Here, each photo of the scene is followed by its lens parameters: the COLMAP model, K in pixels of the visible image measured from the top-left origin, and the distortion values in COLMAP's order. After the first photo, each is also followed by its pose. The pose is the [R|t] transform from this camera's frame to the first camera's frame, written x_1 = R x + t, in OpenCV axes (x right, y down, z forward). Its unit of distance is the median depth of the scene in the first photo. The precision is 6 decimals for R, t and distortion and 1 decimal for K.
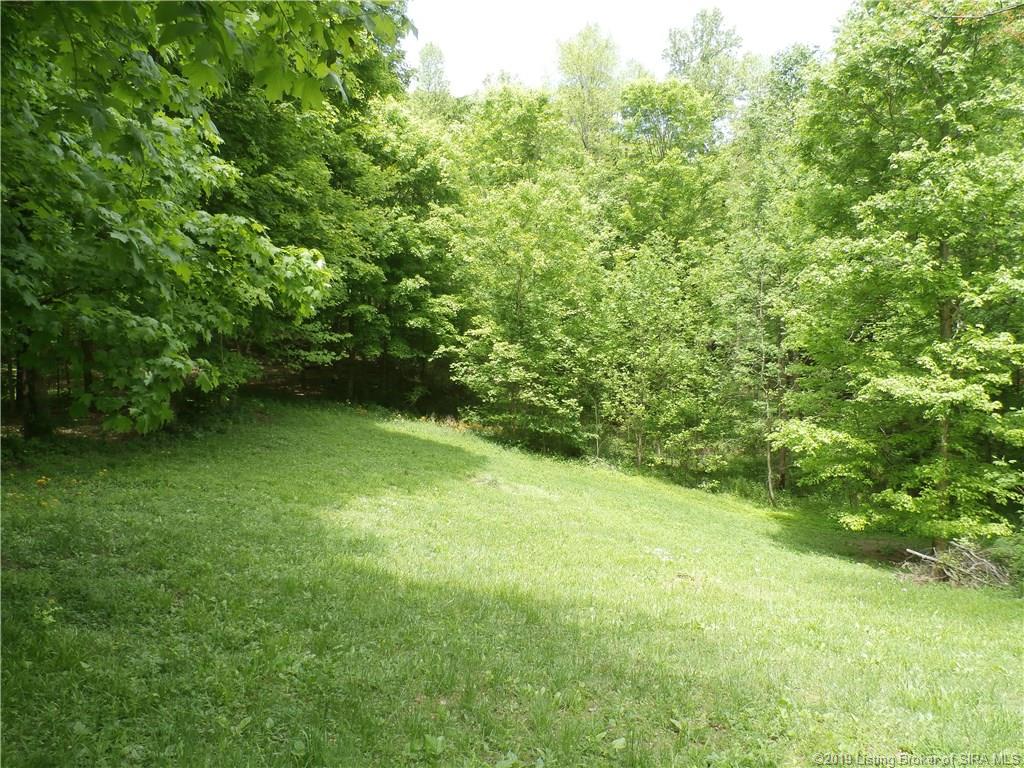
lens RADIAL K [[757.1, 0, 510.5], [0, 757.1, 380.0], [0, 0, 1]] dist [-0.015362, 0.005479]
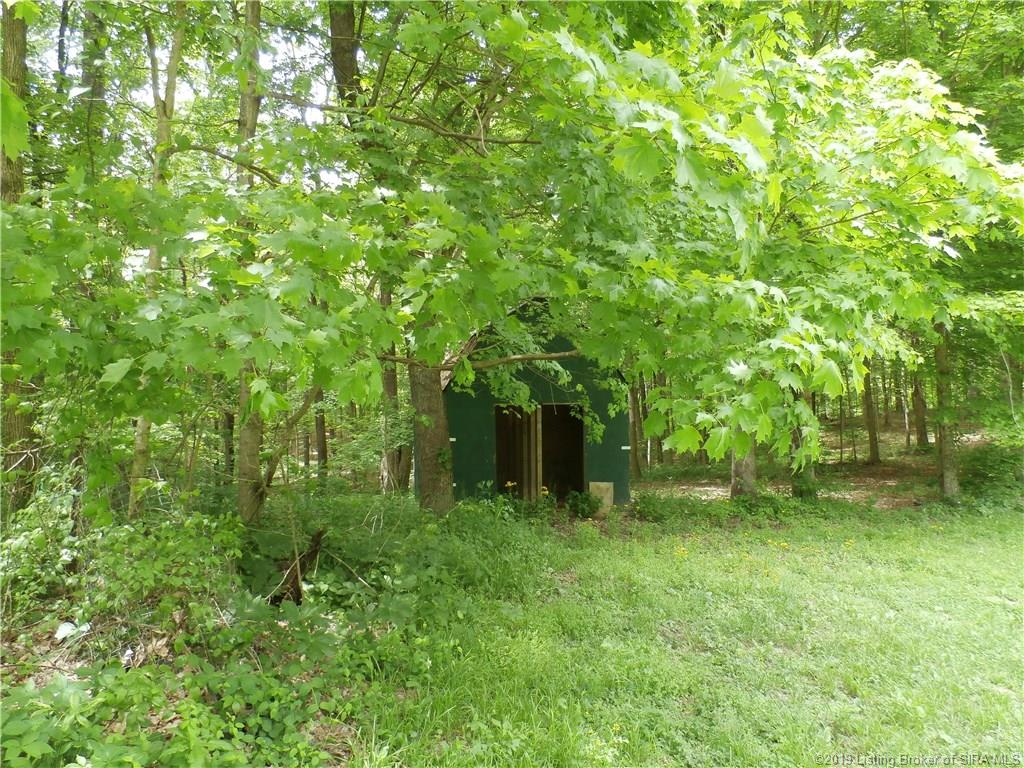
lens RADIAL K [[757.1, 0, 510.5], [0, 757.1, 380.0], [0, 0, 1]] dist [-0.015362, 0.005479]
pose [[0.547102, -0.085581, -0.832680, -0.052628], [-0.001881, 0.994632, -0.103462, 0.041766], [0.837064, 0.058171, 0.544004, 0.331066]]
